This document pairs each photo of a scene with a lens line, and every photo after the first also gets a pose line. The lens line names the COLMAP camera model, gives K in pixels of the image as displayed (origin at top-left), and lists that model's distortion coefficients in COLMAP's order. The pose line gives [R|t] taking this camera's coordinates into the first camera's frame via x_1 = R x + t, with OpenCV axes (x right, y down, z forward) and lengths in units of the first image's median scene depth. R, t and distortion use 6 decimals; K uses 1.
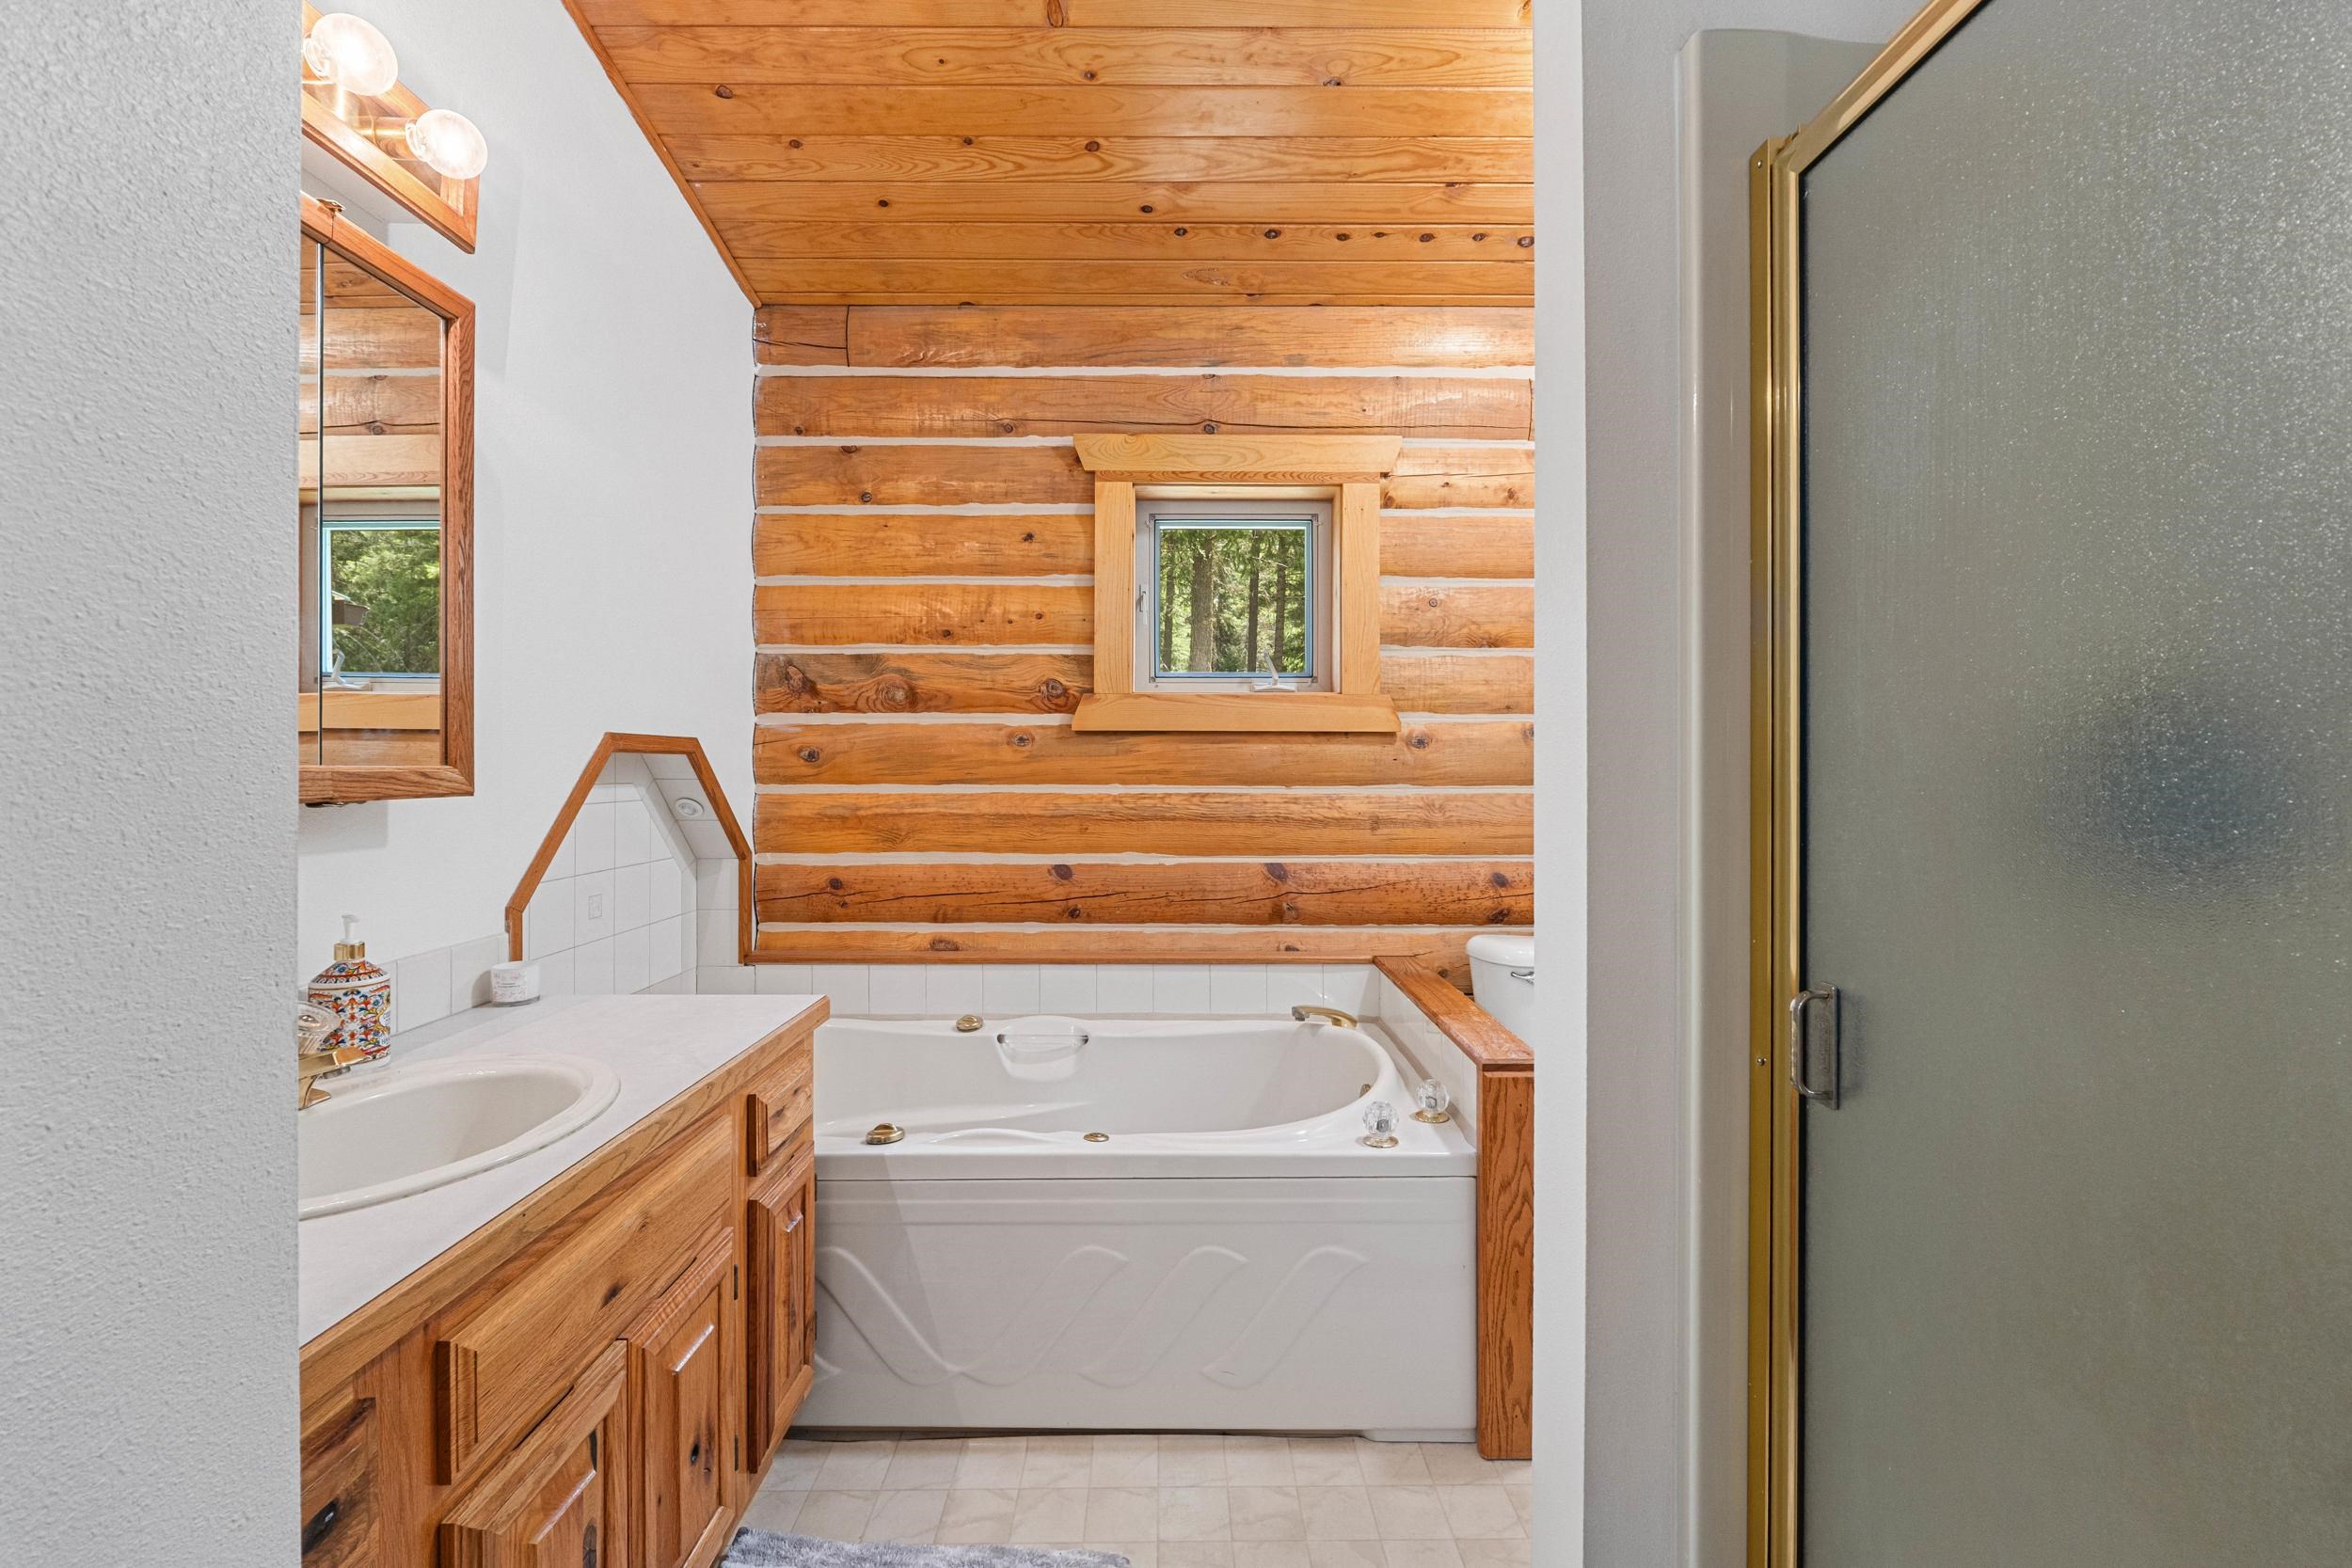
lens RADIAL K [[1002.2, 0, 1176.5], [0, 1002.2, 772.8], [0, 0, 1]] dist [-0.006385, 0.000634]
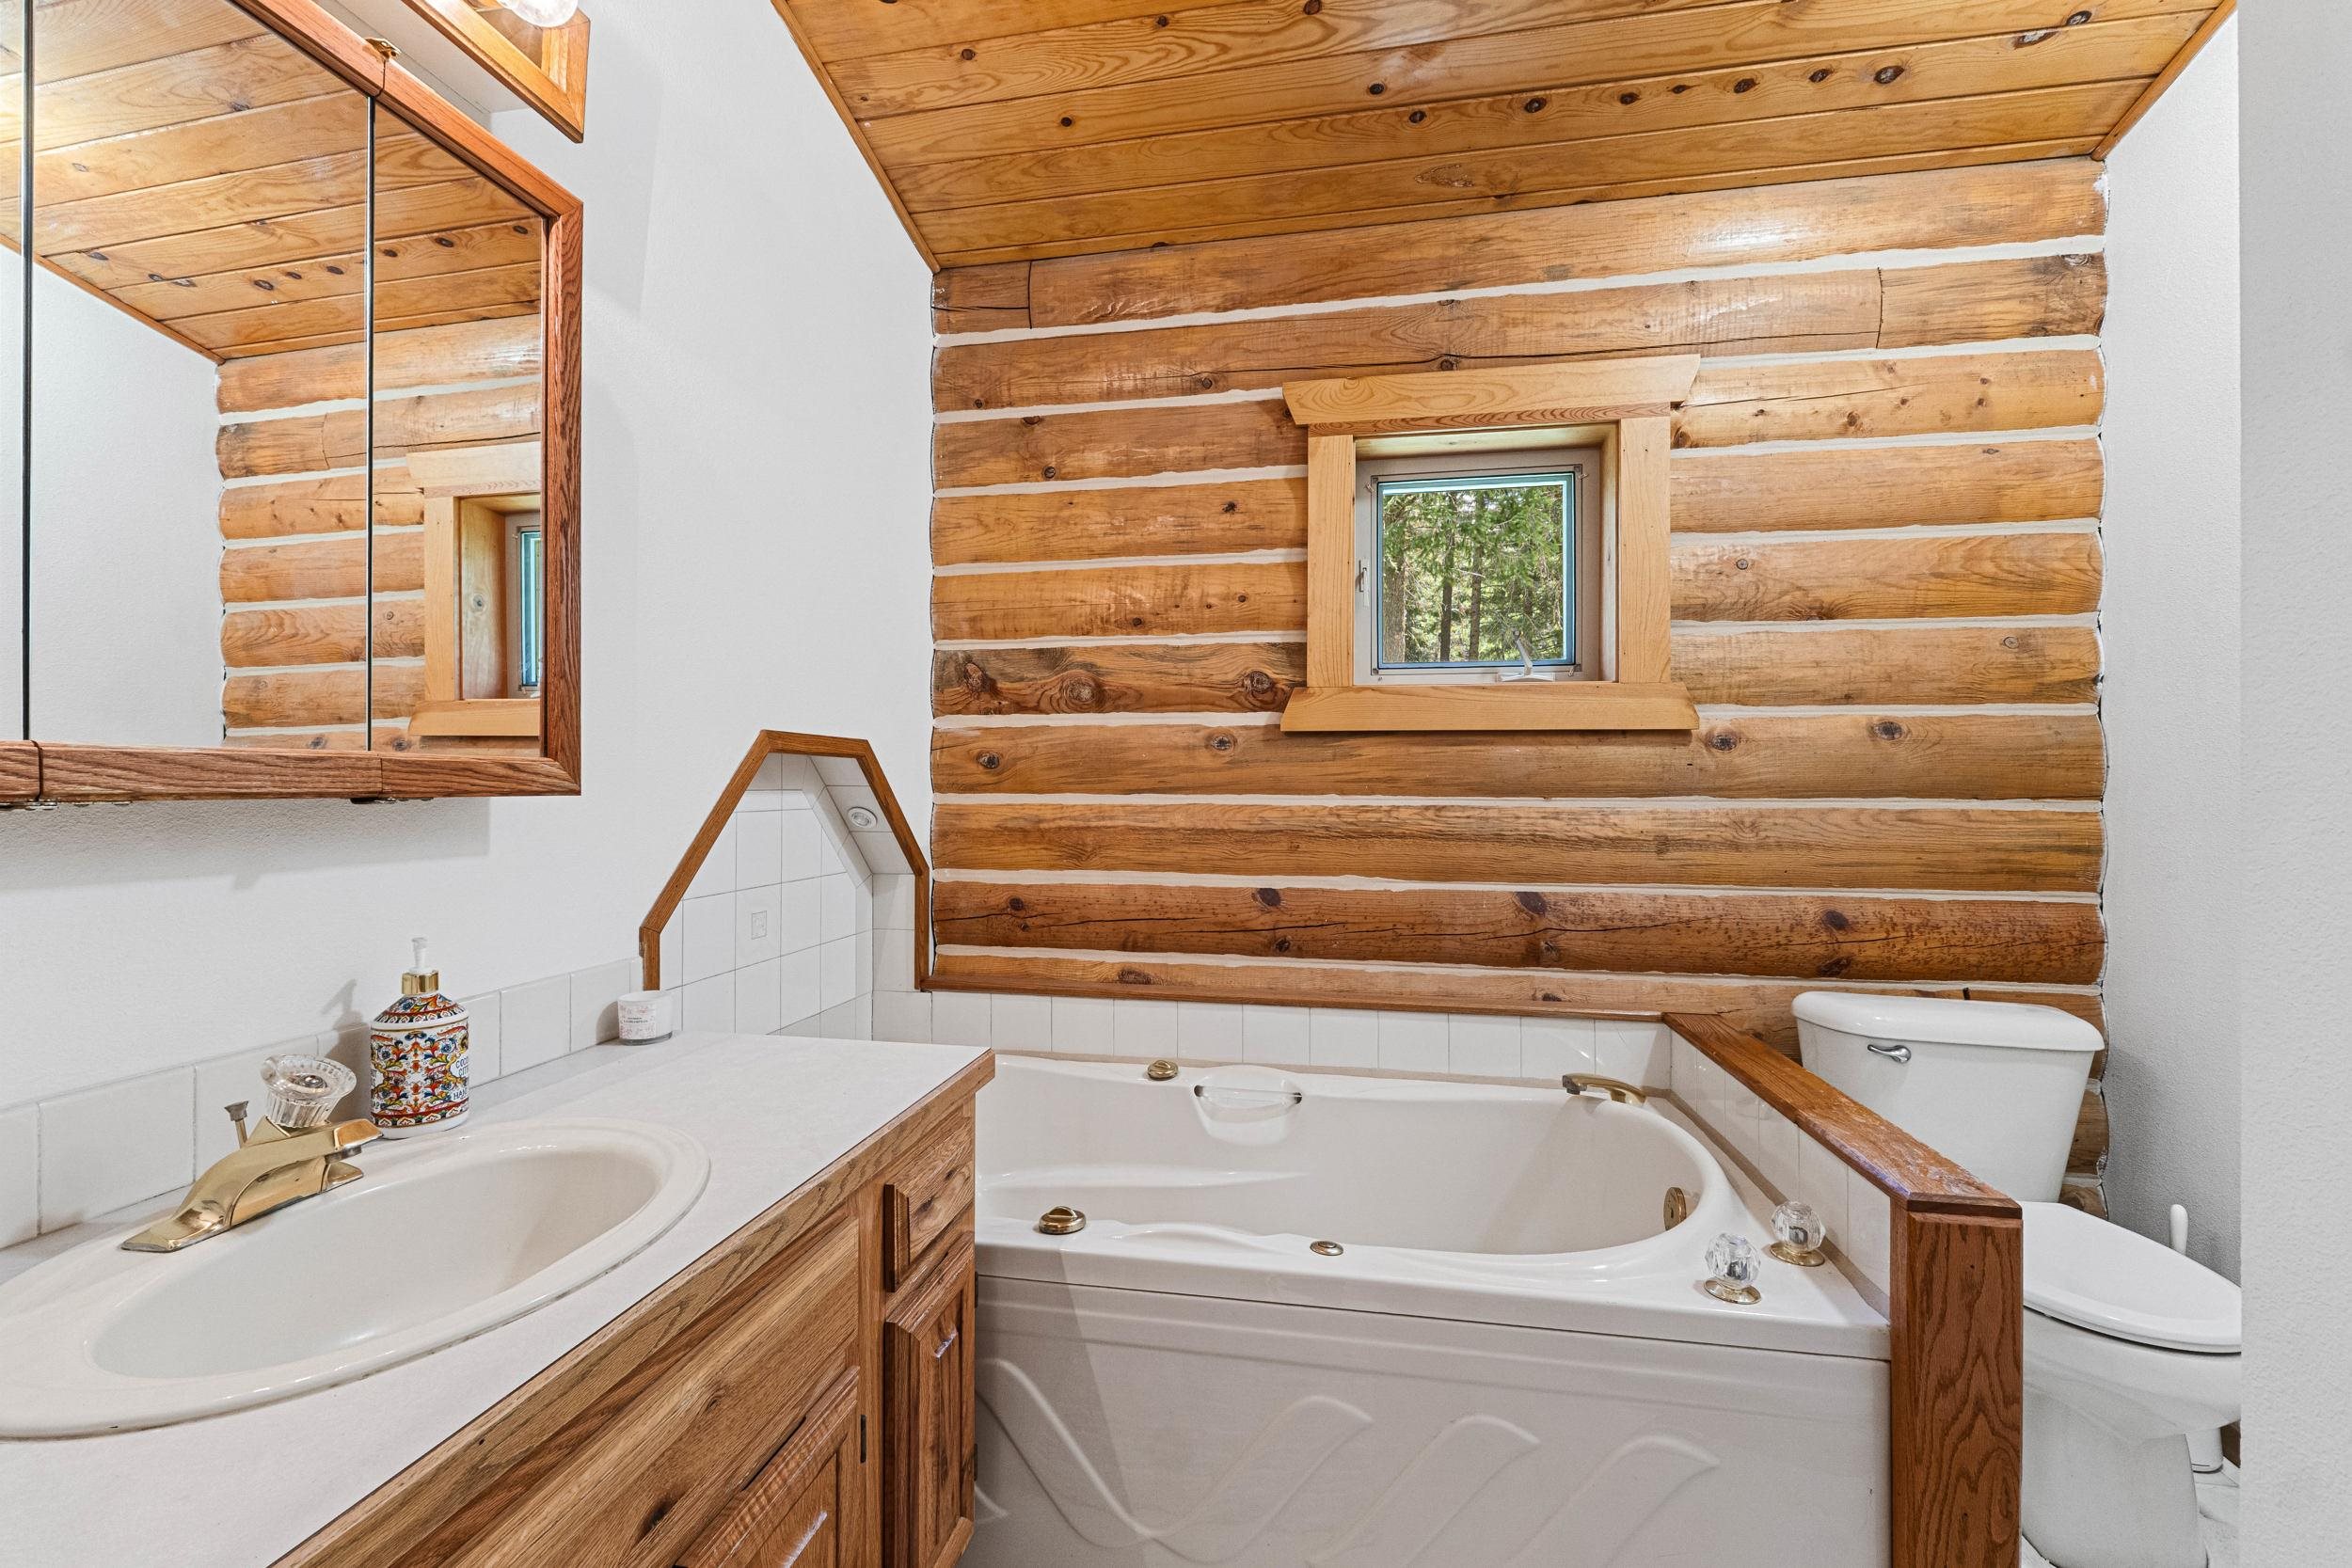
lens RADIAL K [[1002.2, 0, 1140.7], [0, 1002.2, 784.6], [0, 0, 1]] dist [-0.006385, 0.000634]
pose [[0.975443, -0.000270, -0.220252, -0.035024], [-0.001402, 0.999971, -0.007431, 0.010332], [0.220248, 0.007557, 0.975415, 0.152571]]
